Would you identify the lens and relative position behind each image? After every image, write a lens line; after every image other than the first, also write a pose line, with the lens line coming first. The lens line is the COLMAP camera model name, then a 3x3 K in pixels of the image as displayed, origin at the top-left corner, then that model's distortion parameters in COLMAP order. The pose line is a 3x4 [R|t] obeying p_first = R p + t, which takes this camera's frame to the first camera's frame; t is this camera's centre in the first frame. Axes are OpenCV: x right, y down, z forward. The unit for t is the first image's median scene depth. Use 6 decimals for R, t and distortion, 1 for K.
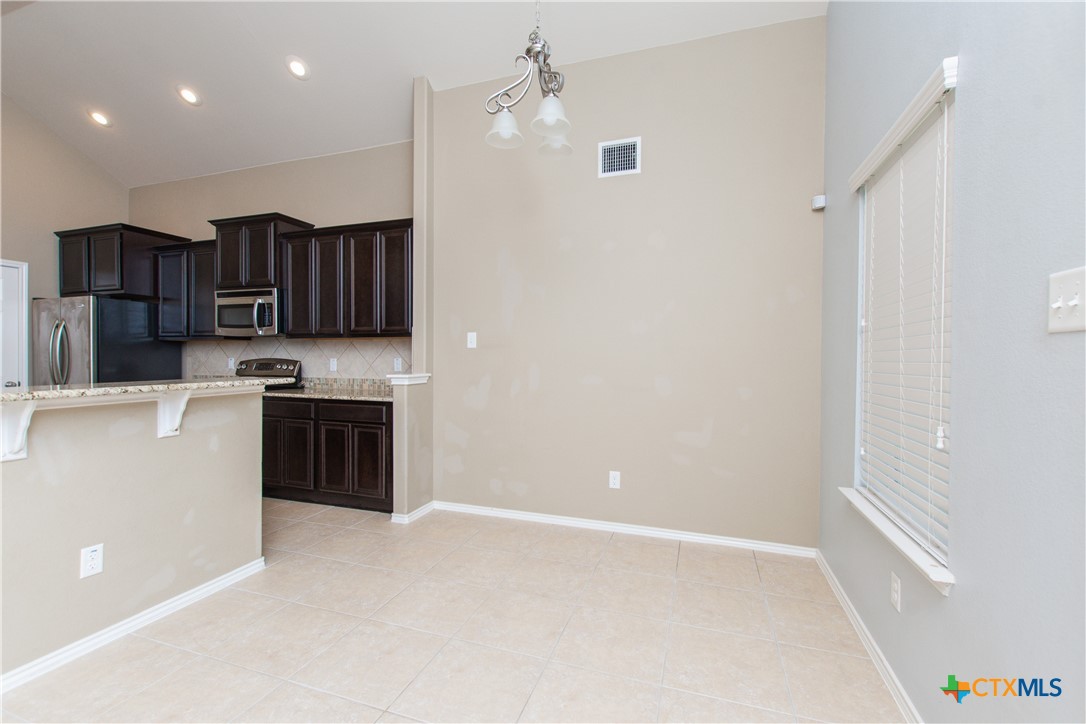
lens RADIAL K [[483.9, 0, 535.5], [0, 483.9, 366.0], [0, 0, 1]] dist [-0.005829, -0.000088]
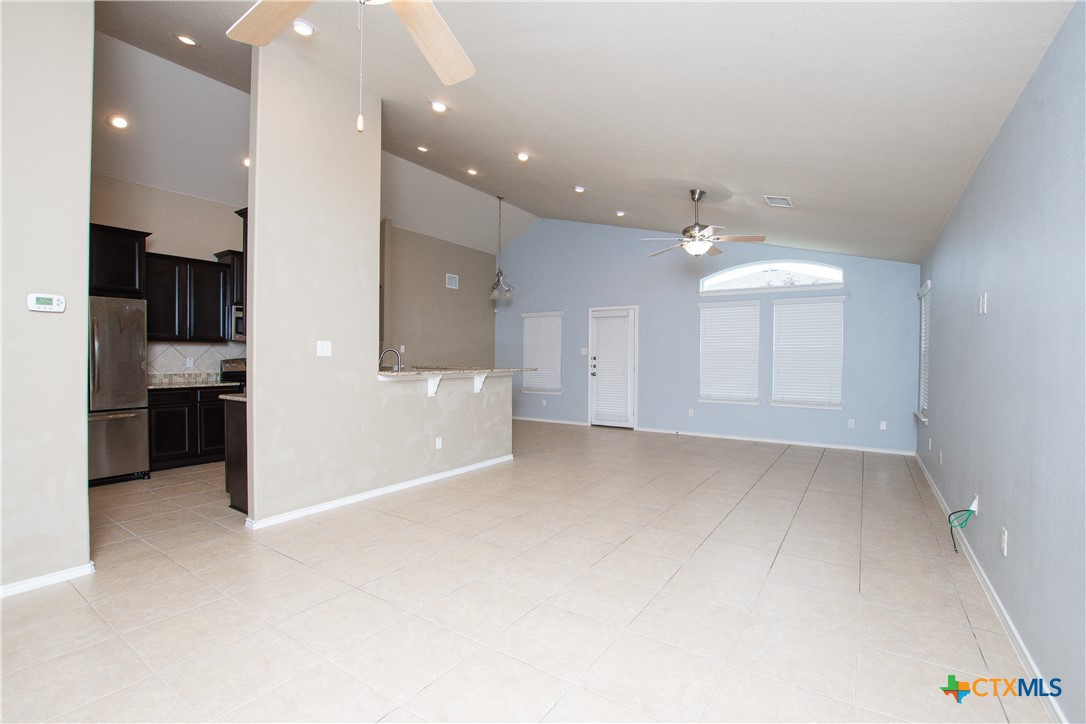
lens RADIAL K [[483.9, 0, 532.6], [0, 483.9, 363.2], [0, 0, 1]] dist [-0.005829, -0.000088]
pose [[0.268367, -0.019260, 0.963124, -1.618739], [0.002588, 0.999811, 0.019273, -0.025364], [-0.963313, -0.002680, 0.268366, -0.079632]]
